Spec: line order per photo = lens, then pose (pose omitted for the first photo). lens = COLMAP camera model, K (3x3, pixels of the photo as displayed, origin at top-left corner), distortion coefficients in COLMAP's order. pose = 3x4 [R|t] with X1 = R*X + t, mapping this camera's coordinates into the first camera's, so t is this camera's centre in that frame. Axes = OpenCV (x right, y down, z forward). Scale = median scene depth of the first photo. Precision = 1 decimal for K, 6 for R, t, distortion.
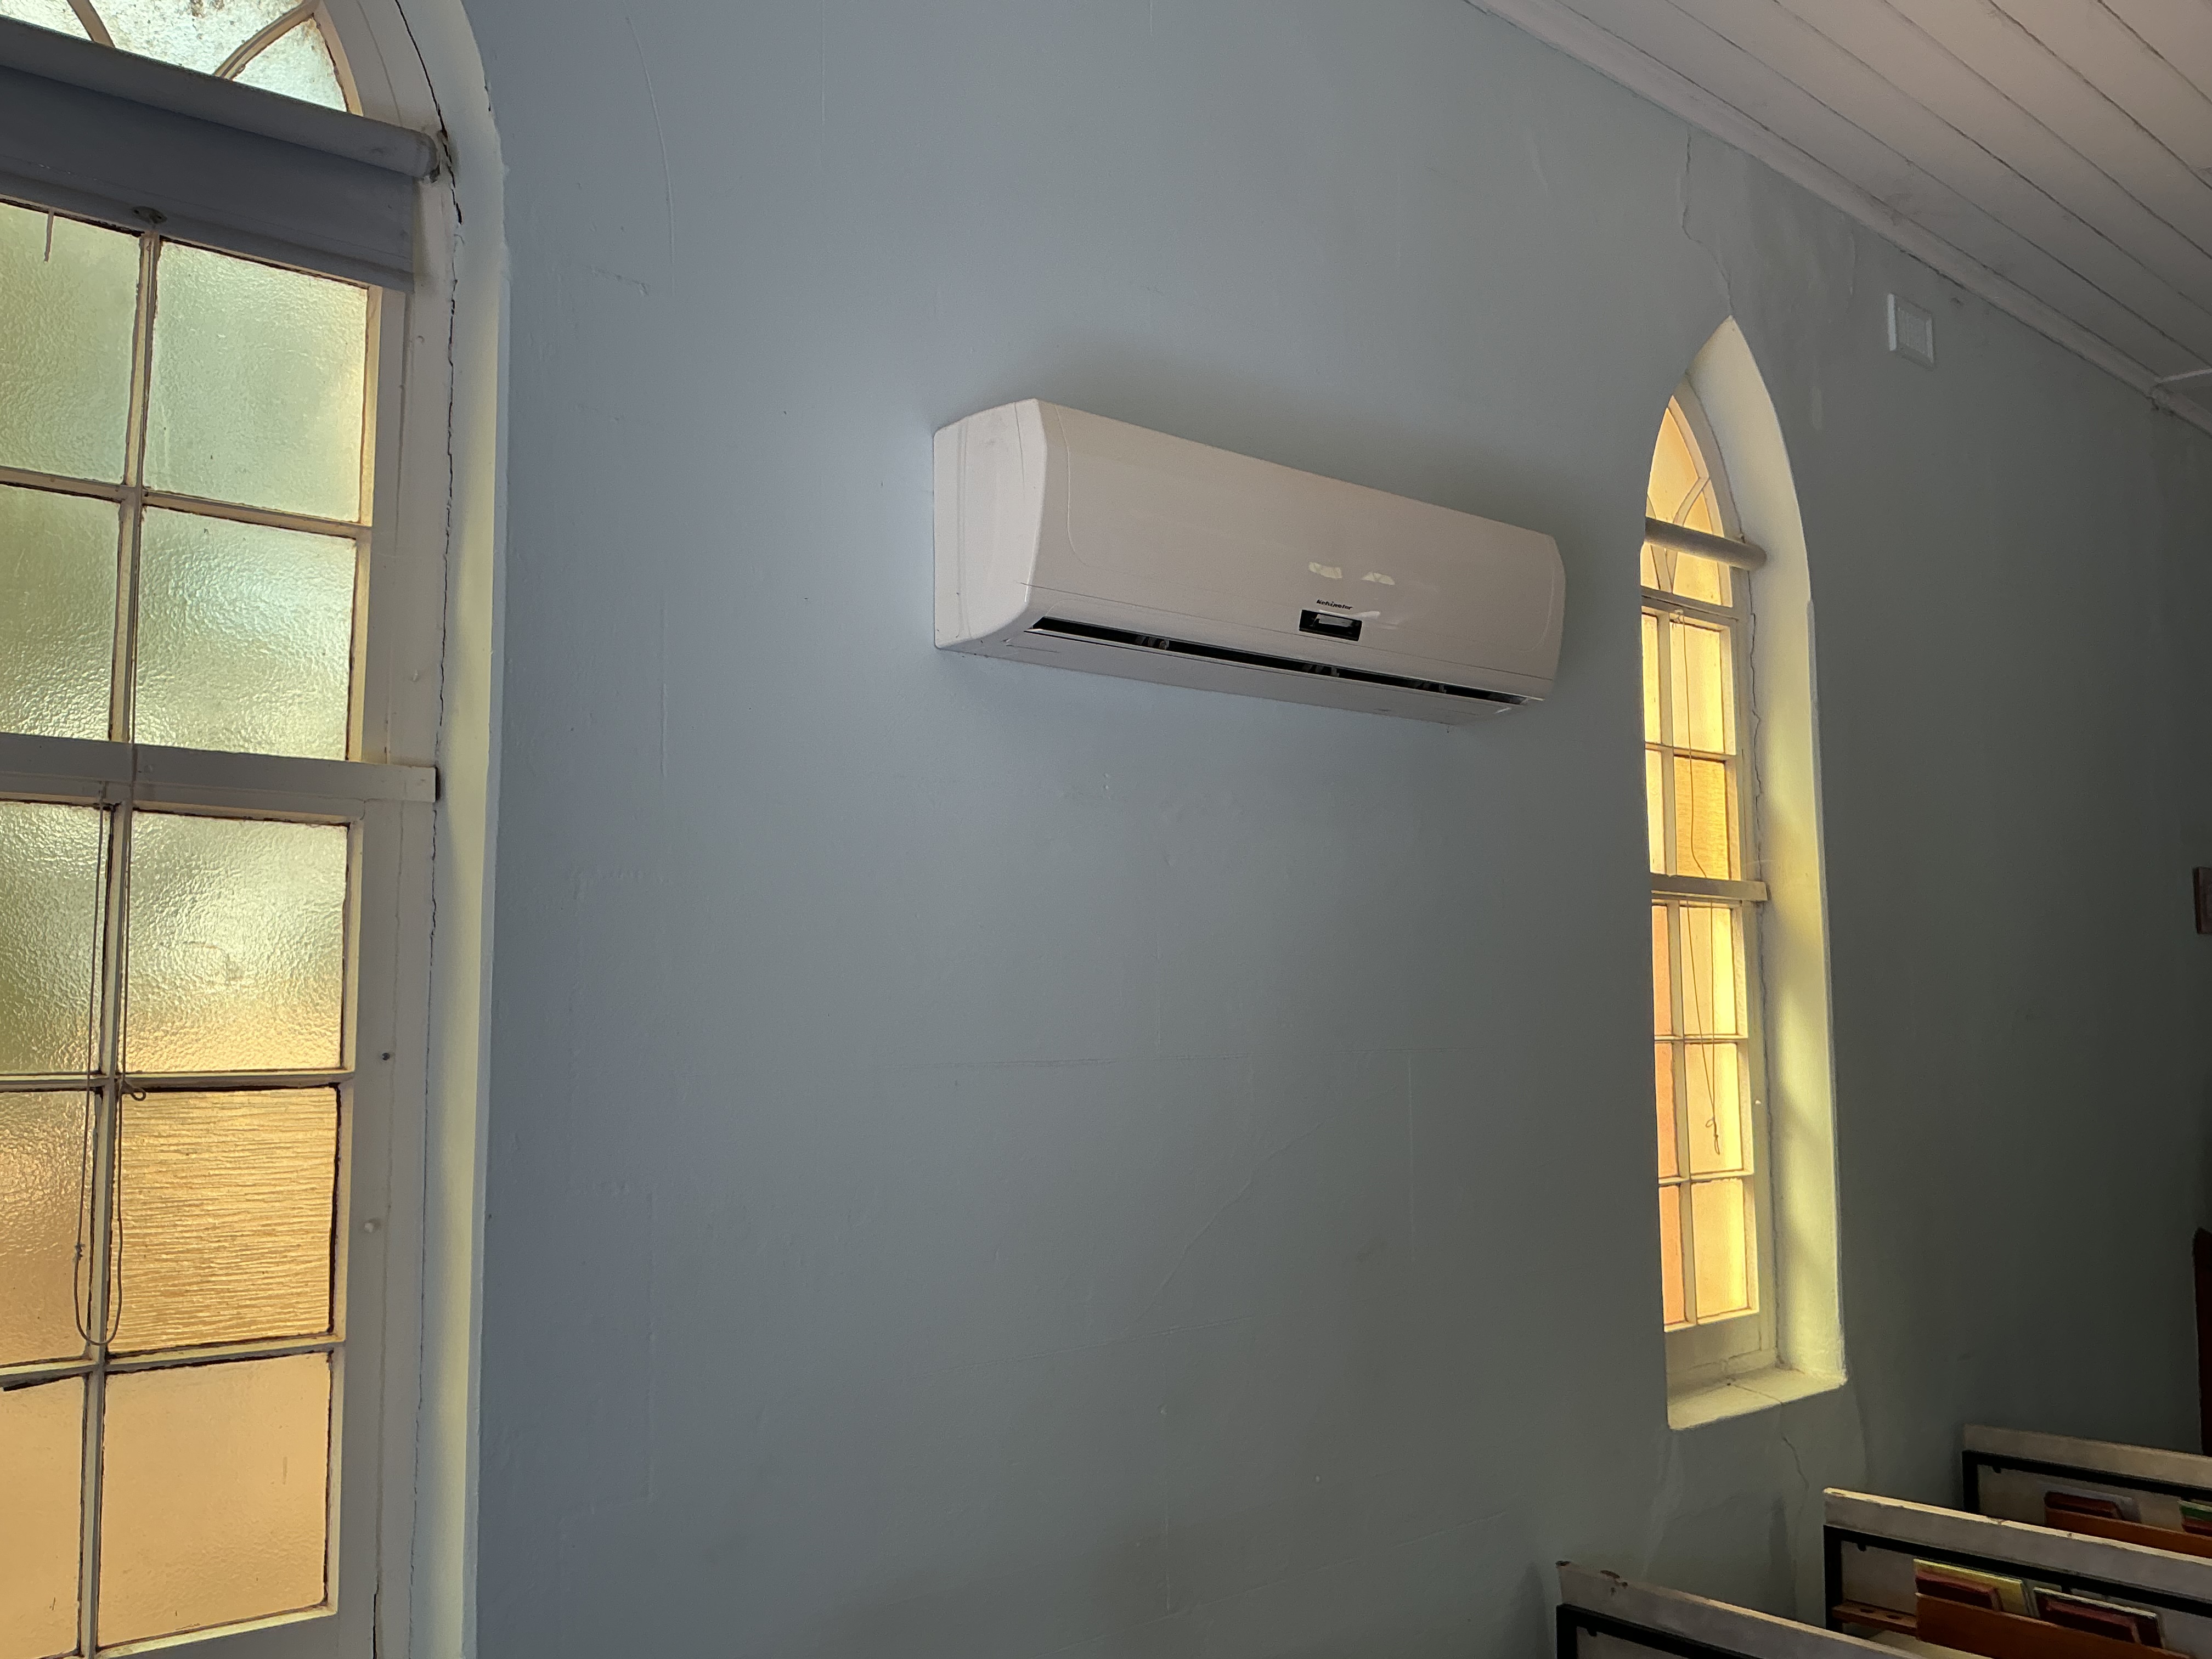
lens RADIAL K [[1861.9, 0, 1102.0], [0, 1861.9, 836.4], [0, 0, 1]] dist [0.130469, -0.263523]
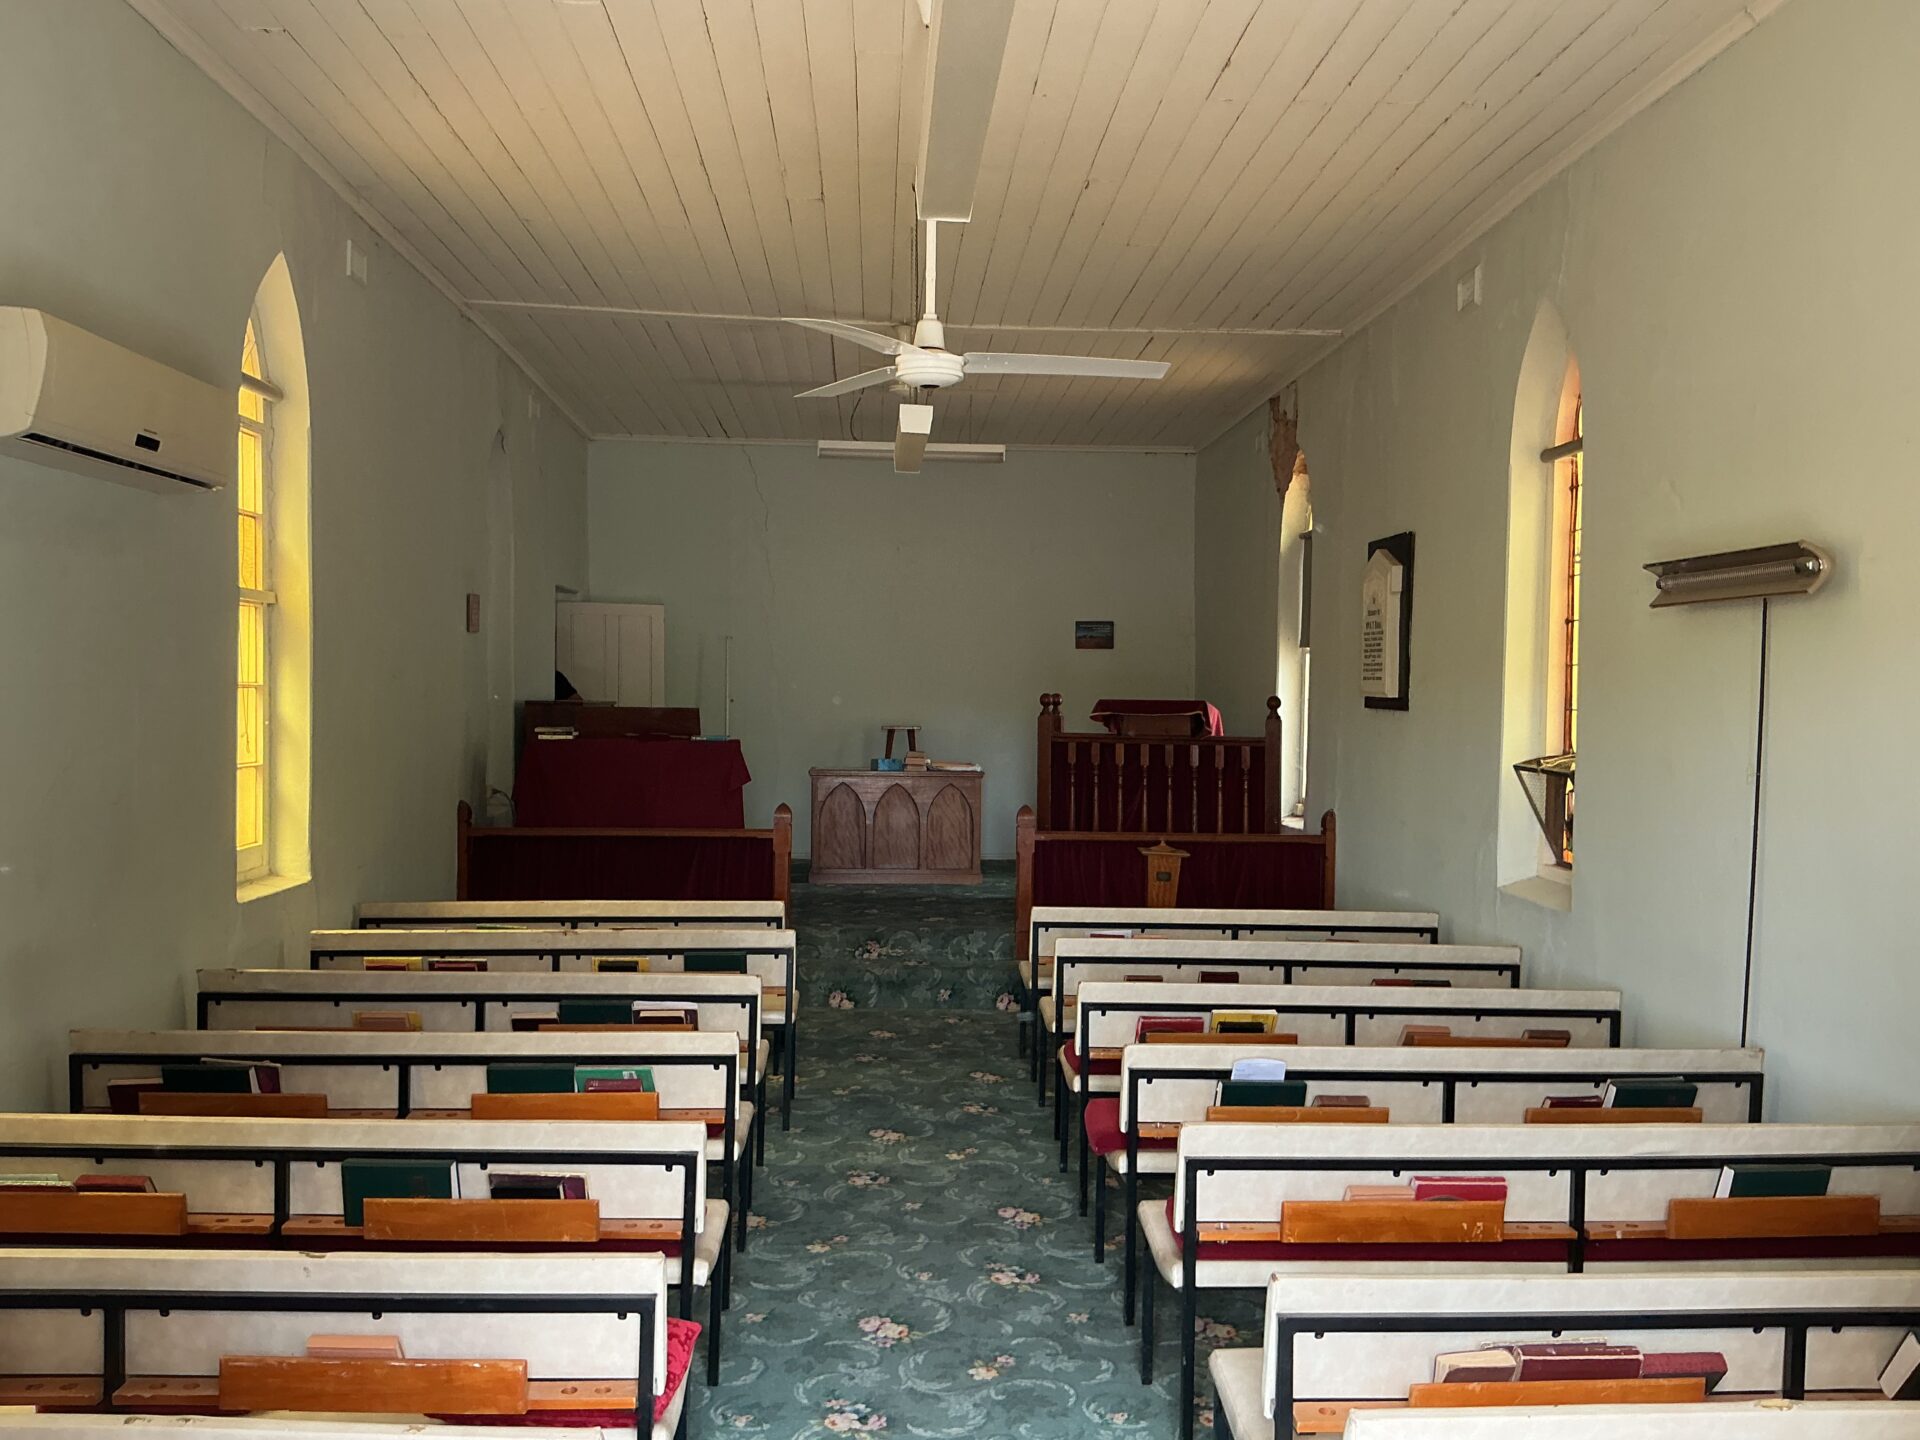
lens RADIAL K [[1616.2, 0, 972.6], [0, 1616.2, 735.4], [0, 0, 1]] dist [0.130469, -0.263523]
pose [[0.624516, -0.008743, 0.780963, -0.424267], [-0.086870, 0.992955, 0.080584, -0.021902], [-0.776166, -0.118168, 0.619357, -0.420294]]
